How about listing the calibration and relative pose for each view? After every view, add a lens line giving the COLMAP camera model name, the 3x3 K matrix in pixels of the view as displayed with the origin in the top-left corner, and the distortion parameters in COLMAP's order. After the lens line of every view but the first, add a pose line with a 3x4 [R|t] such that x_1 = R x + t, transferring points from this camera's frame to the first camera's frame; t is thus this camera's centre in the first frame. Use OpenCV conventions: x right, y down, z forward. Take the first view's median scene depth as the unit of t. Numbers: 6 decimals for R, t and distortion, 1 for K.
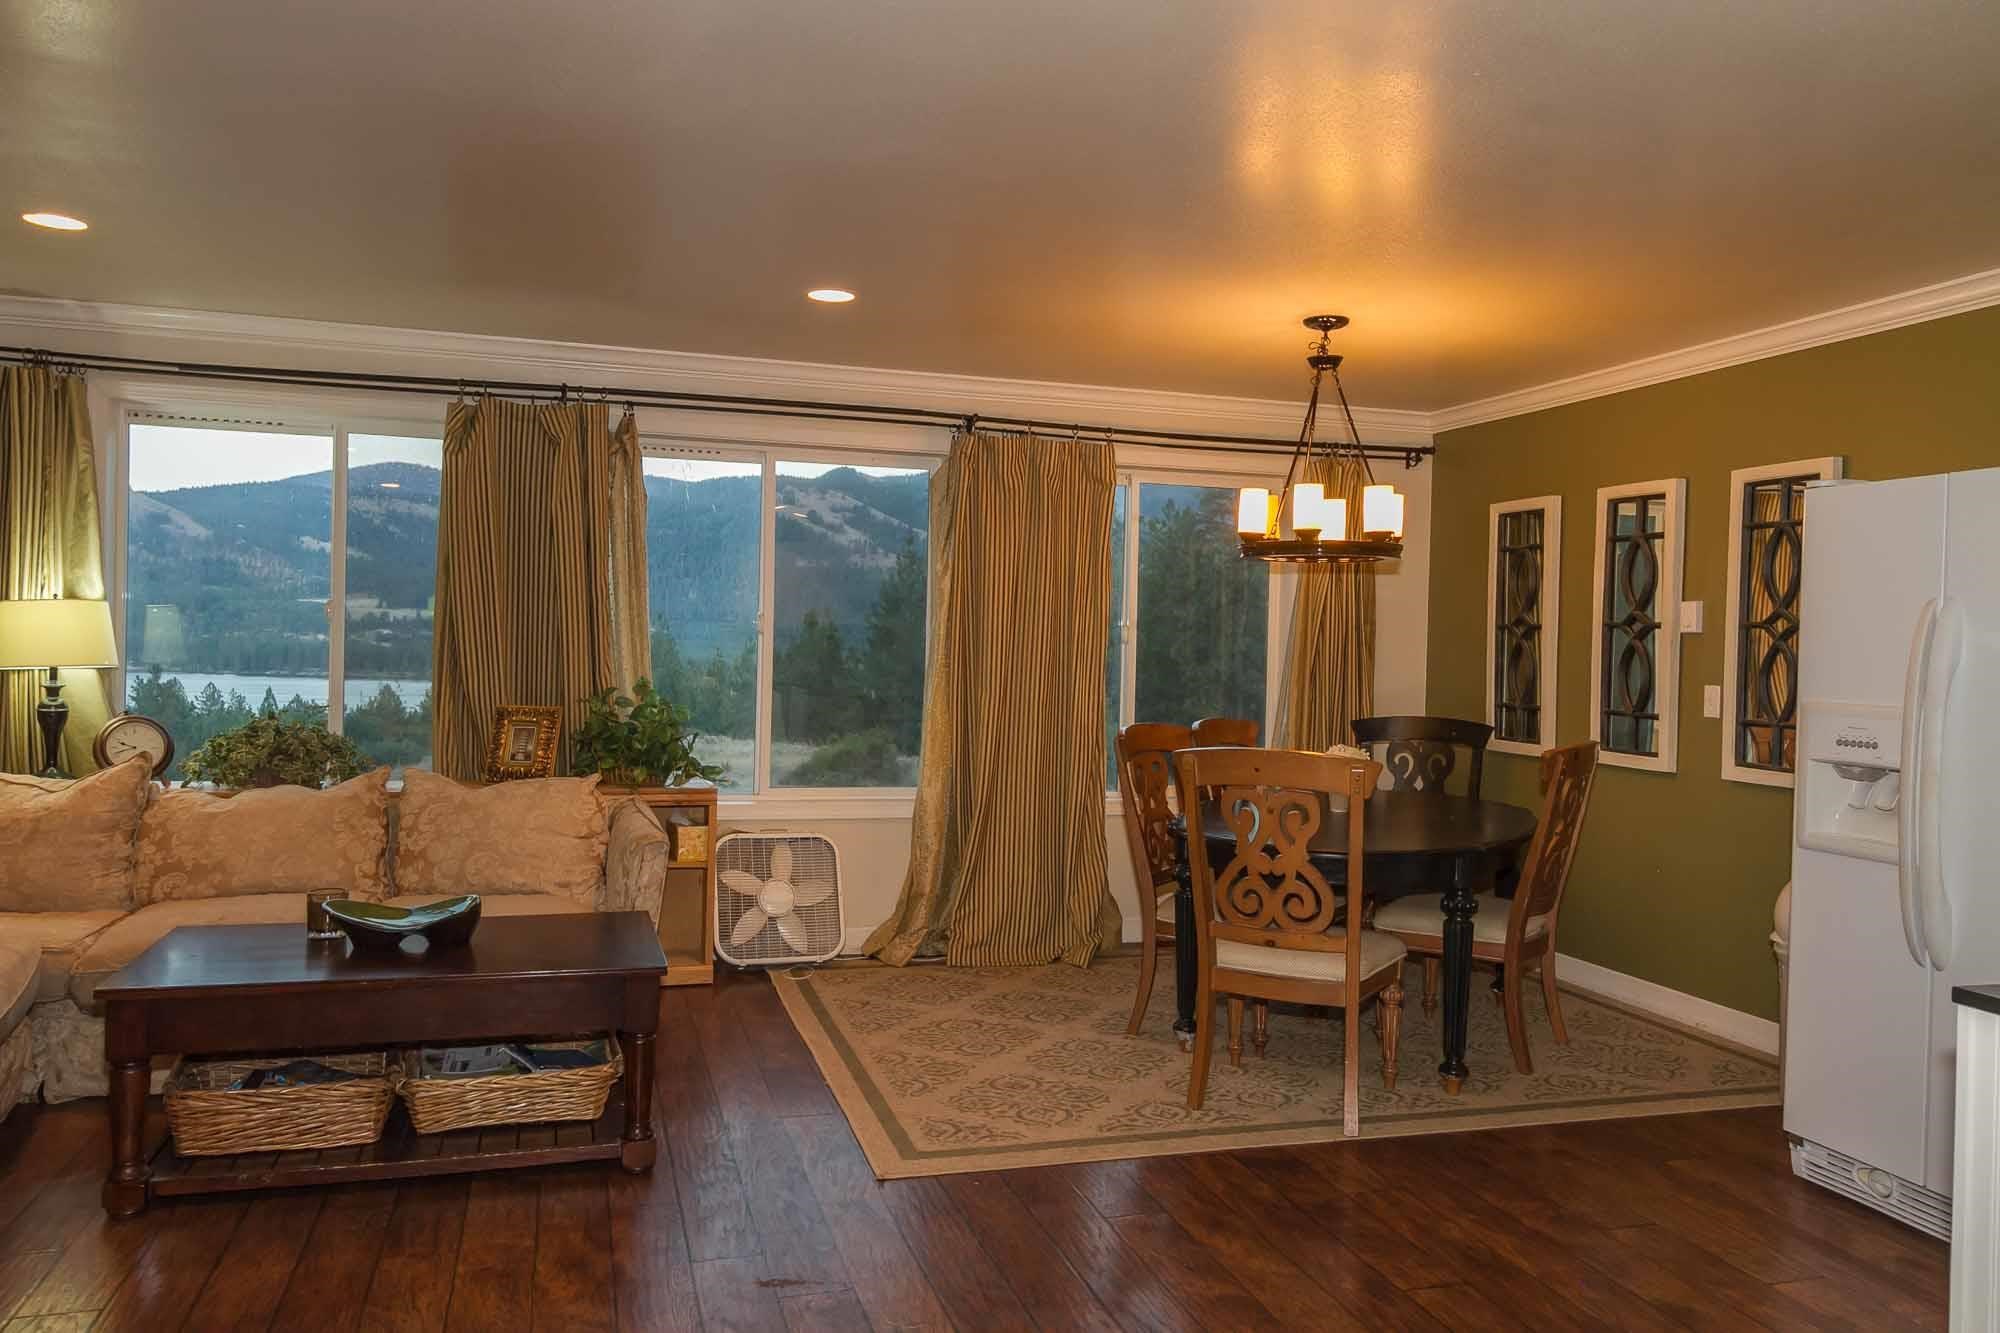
lens RADIAL K [[1420.2, 0, 1001.1], [0, 1420.2, 668.6], [0, 0, 1]] dist [-0.010376, 0.001030]
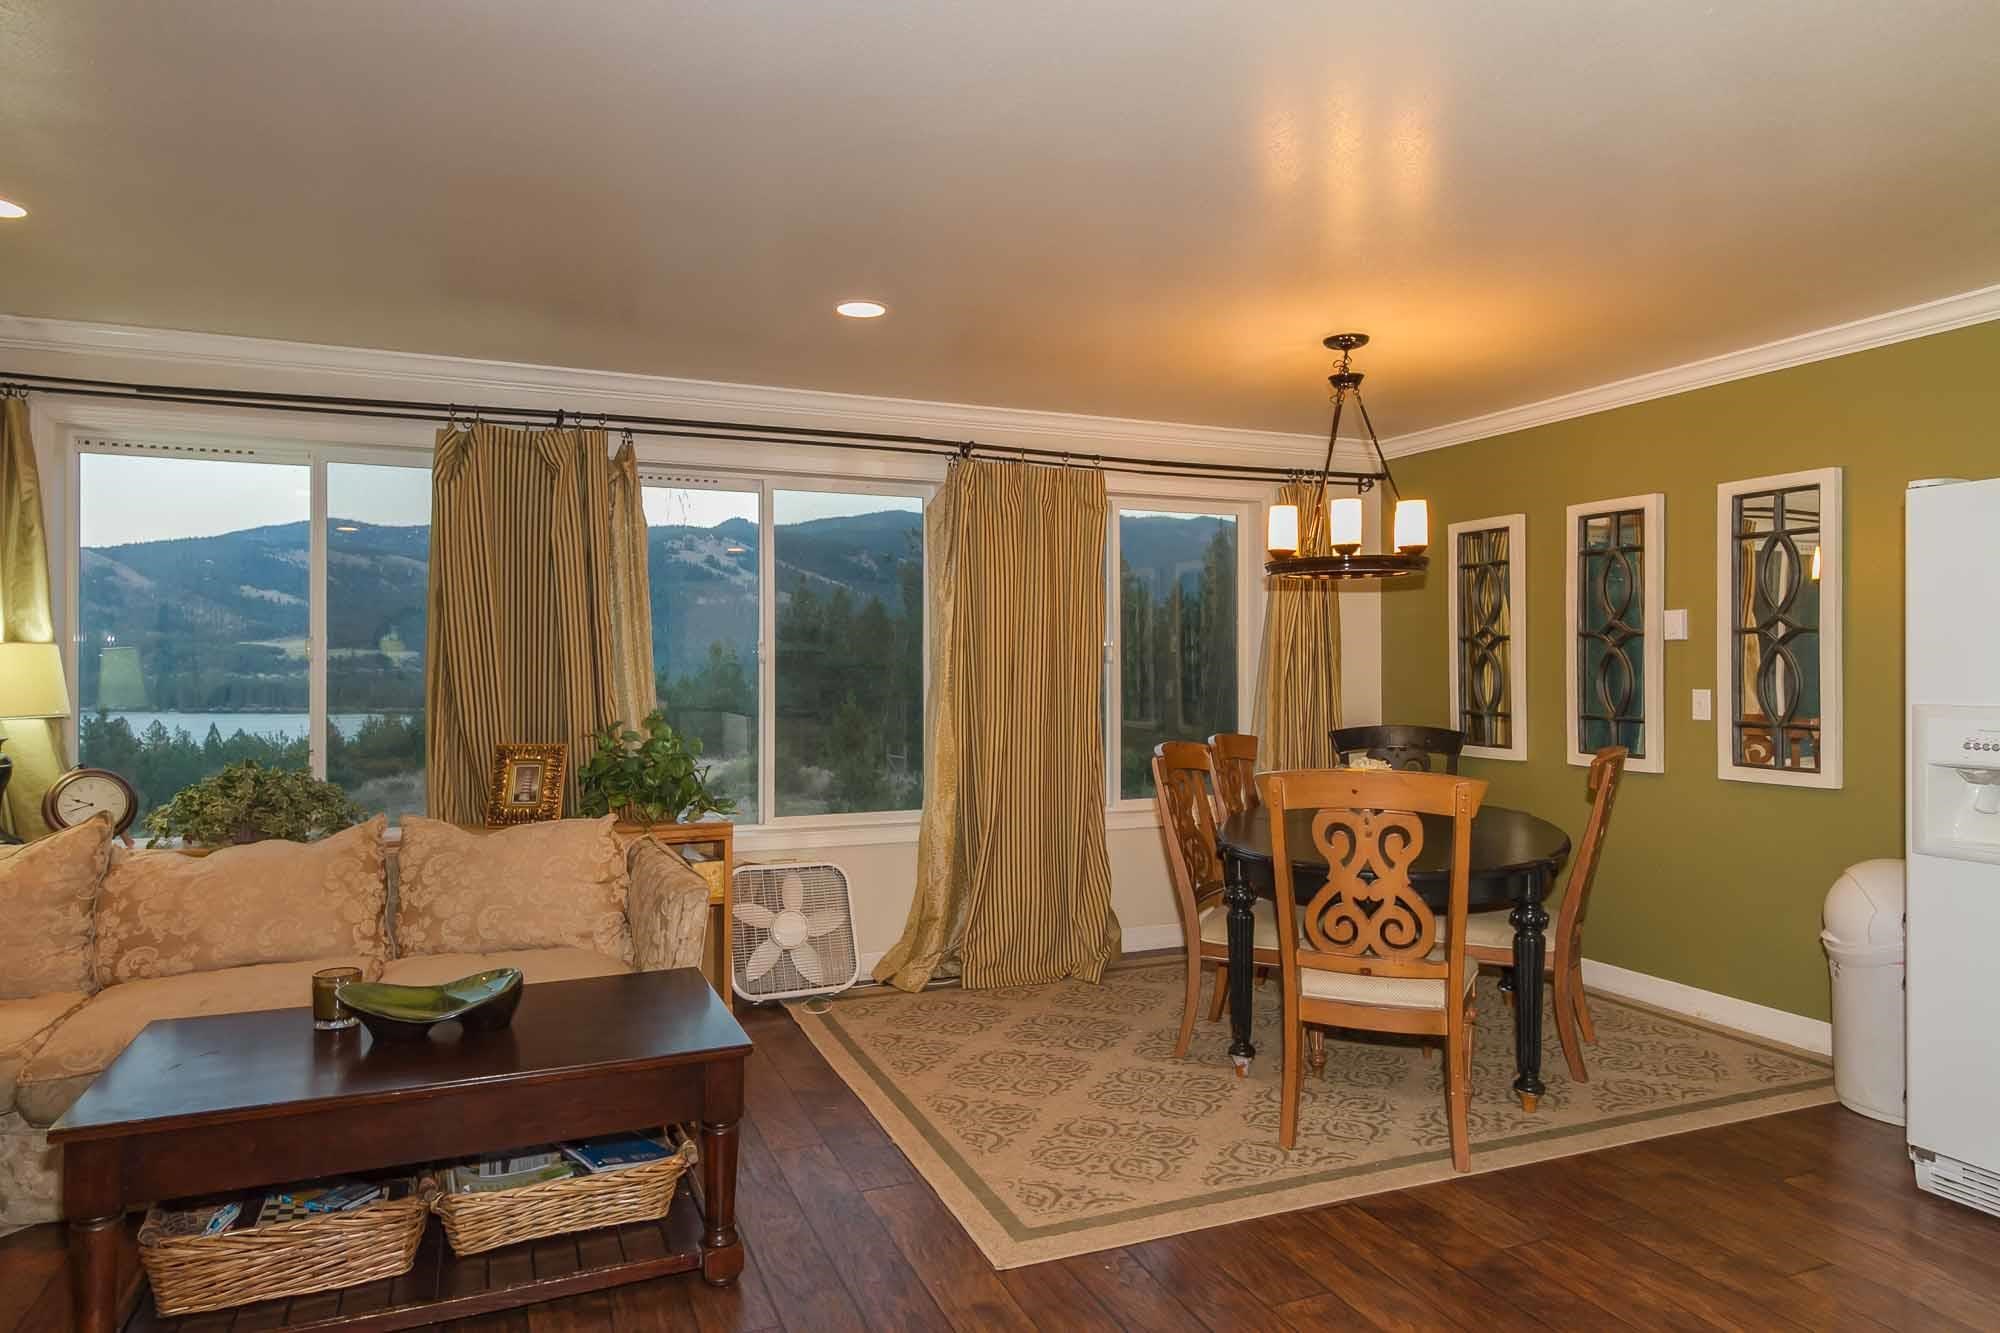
lens RADIAL K [[1205.2, 0, 995.7], [0, 1205.2, 666.2], [0, 0, 1]] dist [0.001152, -0.002492]
pose [[0.994694, -0.024789, 0.099845, -0.092199], [0.026458, 0.999531, -0.015425, -0.004689], [-0.099416, 0.017985, 0.994883, 0.143157]]
